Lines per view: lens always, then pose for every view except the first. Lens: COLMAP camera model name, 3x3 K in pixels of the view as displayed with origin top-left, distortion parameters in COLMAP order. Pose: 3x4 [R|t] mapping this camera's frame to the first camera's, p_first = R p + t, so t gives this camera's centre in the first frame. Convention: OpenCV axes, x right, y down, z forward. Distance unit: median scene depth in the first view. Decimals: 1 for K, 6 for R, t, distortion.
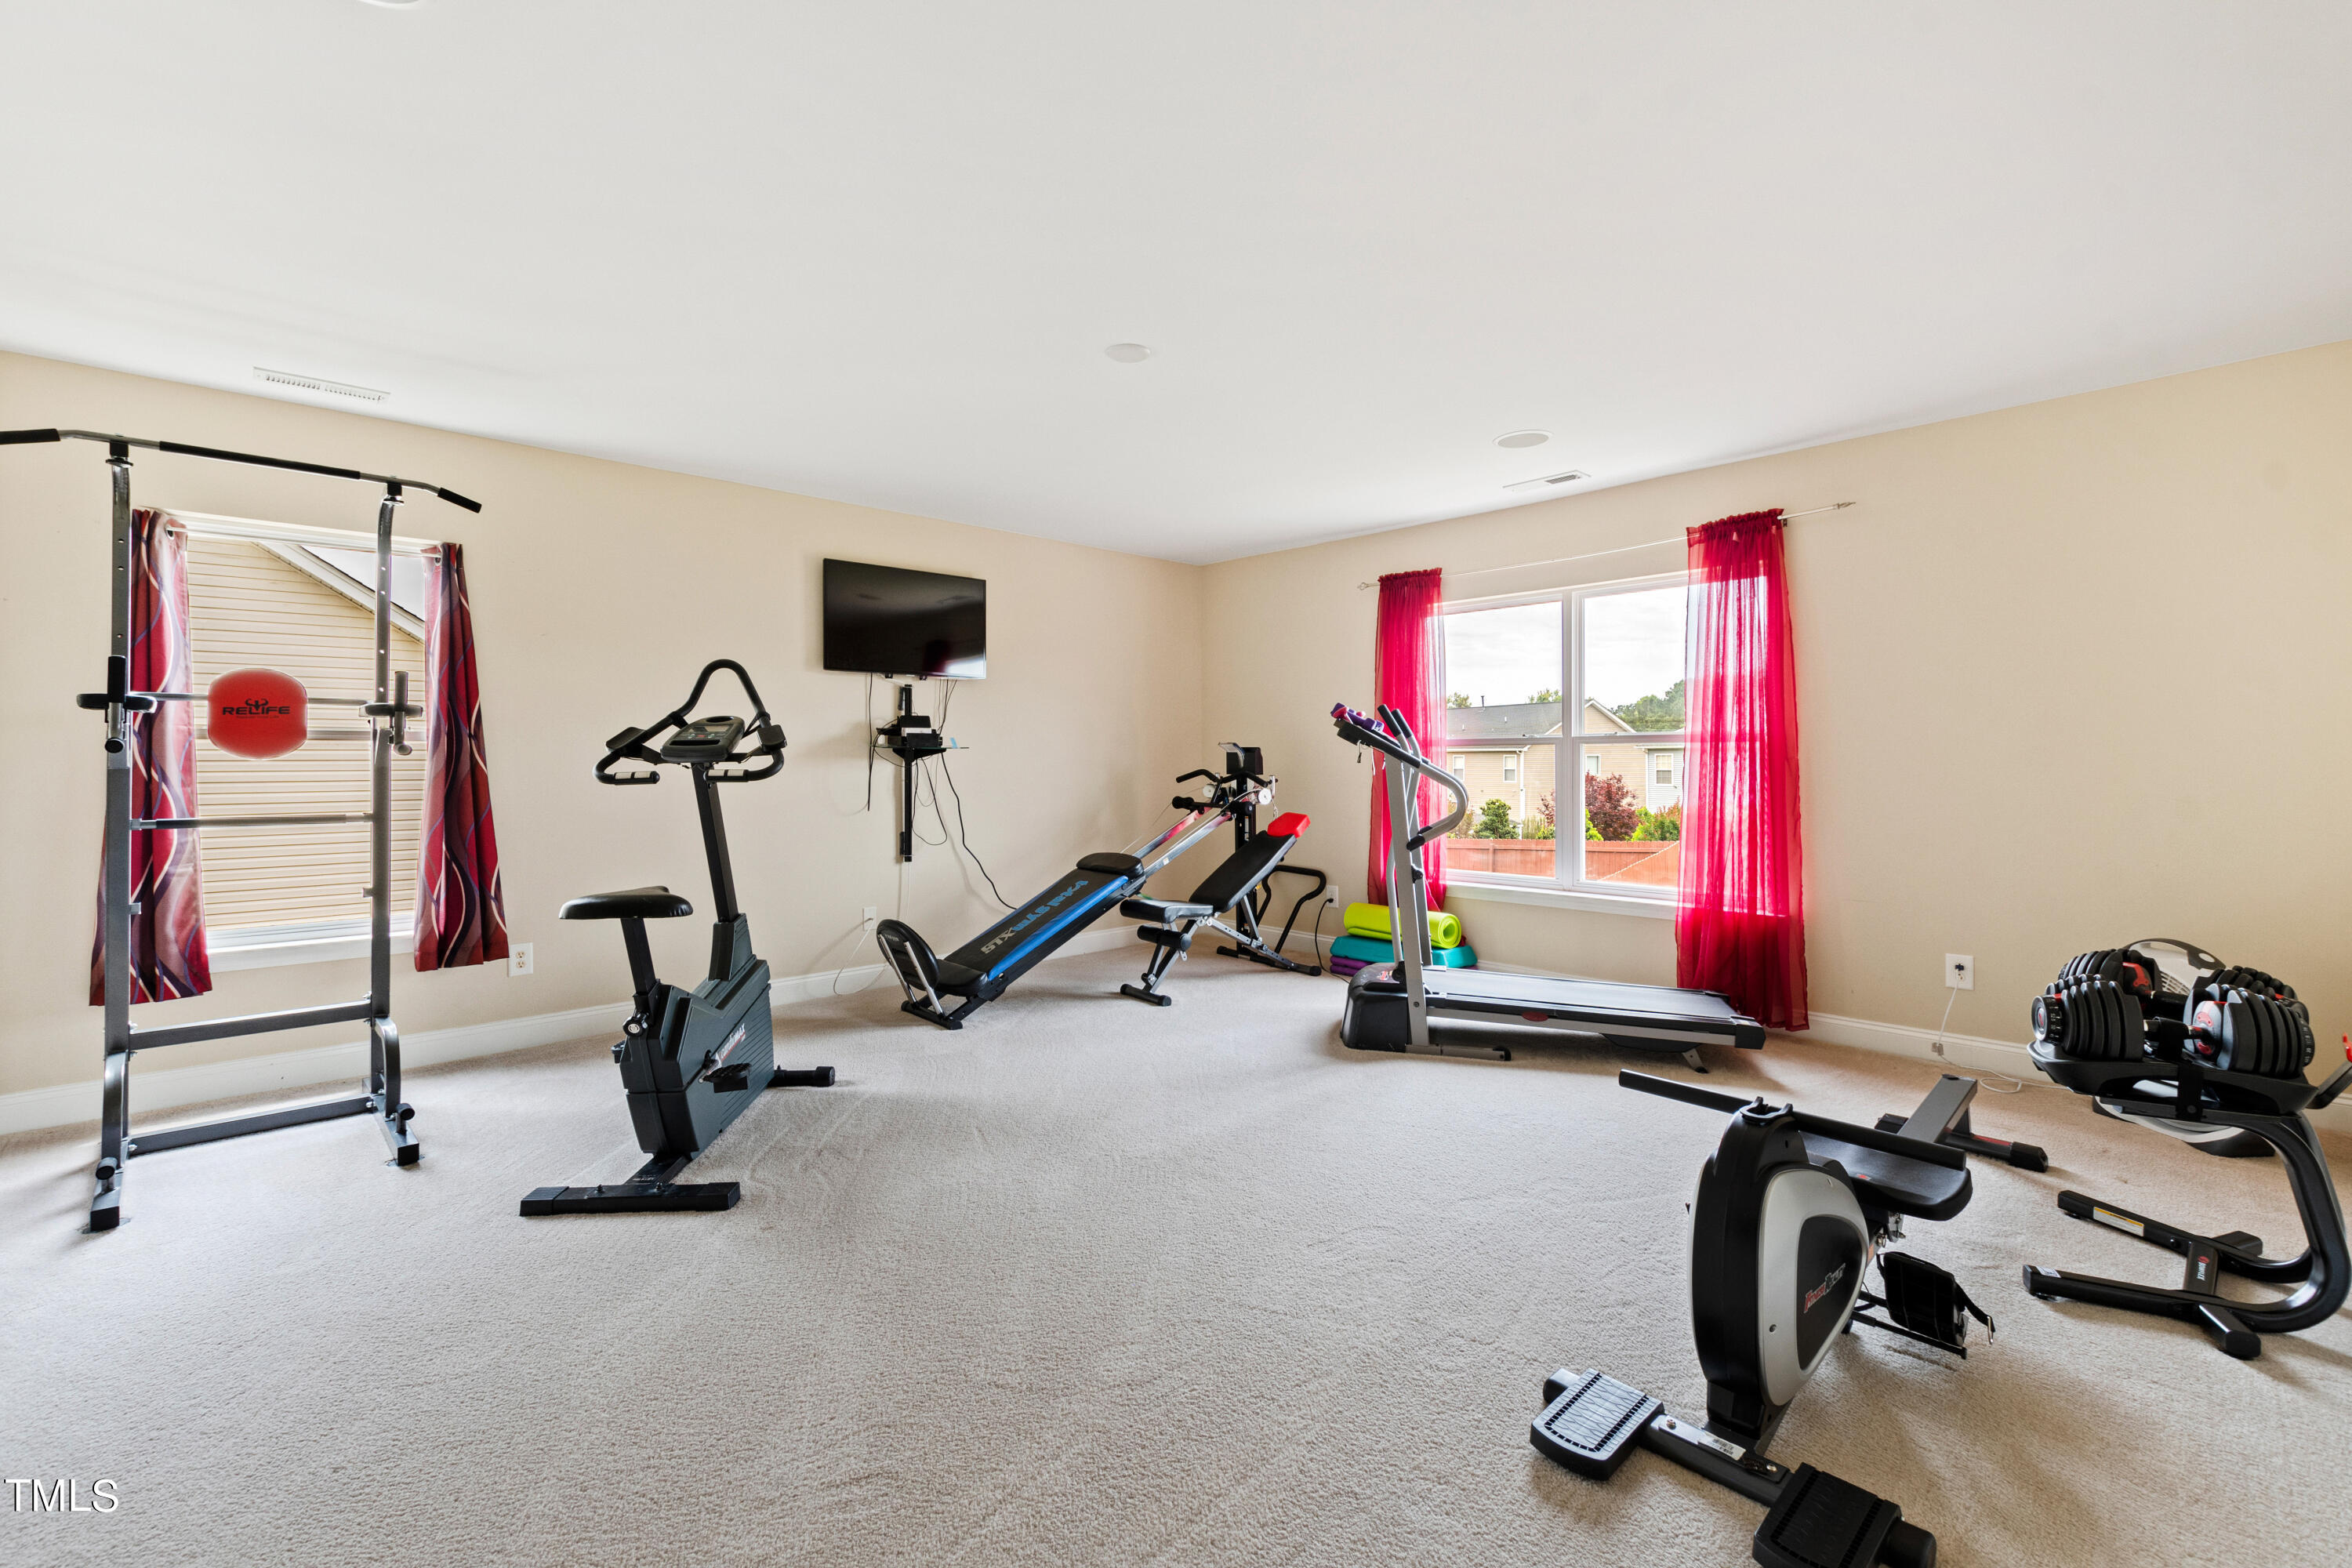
lens RADIAL K [[1040.5, 0, 1180.0], [0, 1040.5, 749.7], [0, 0, 1]] dist [0.003502, -0.003897]
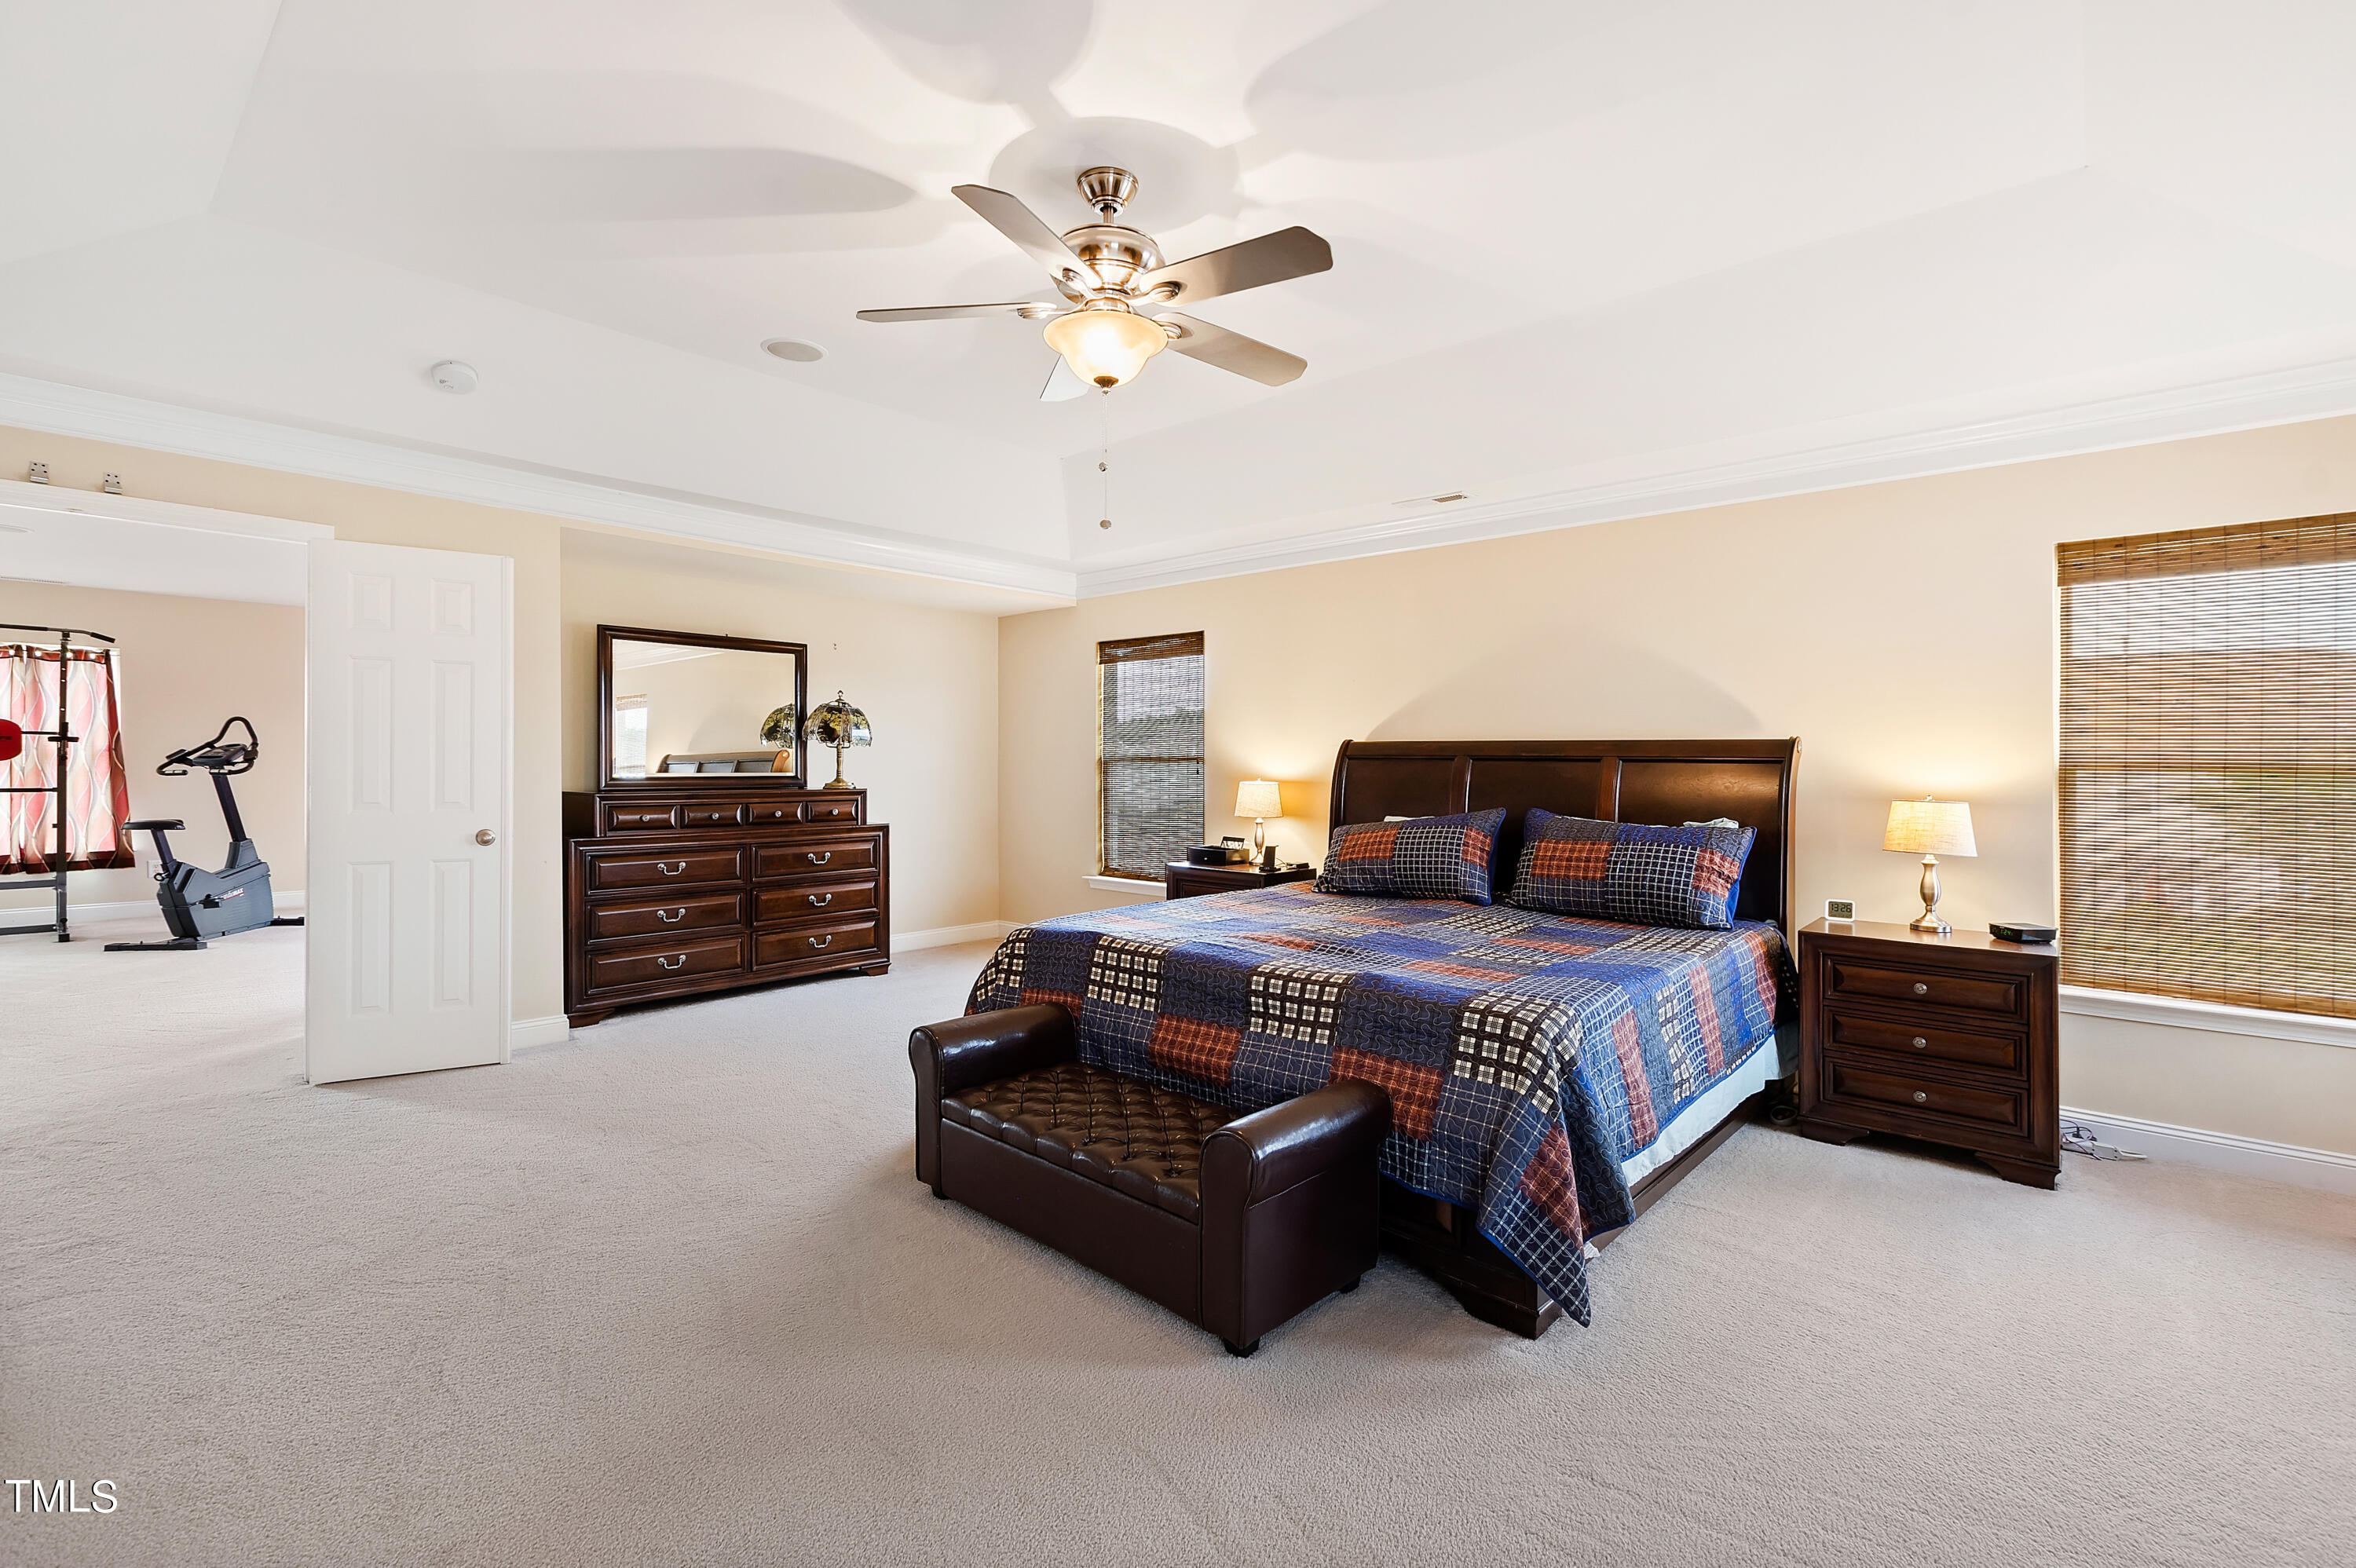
lens RADIAL K [[1042.2, 0, 1173.6], [0, 1042.2, 773.7], [0, 0, 1]] dist [0.003502, -0.003897]
pose [[0.996787, 0.014950, 0.078695, 1.286107], [-0.016393, 0.999709, 0.017725, -0.040630], [-0.078407, -0.018958, 0.996741, -1.250310]]
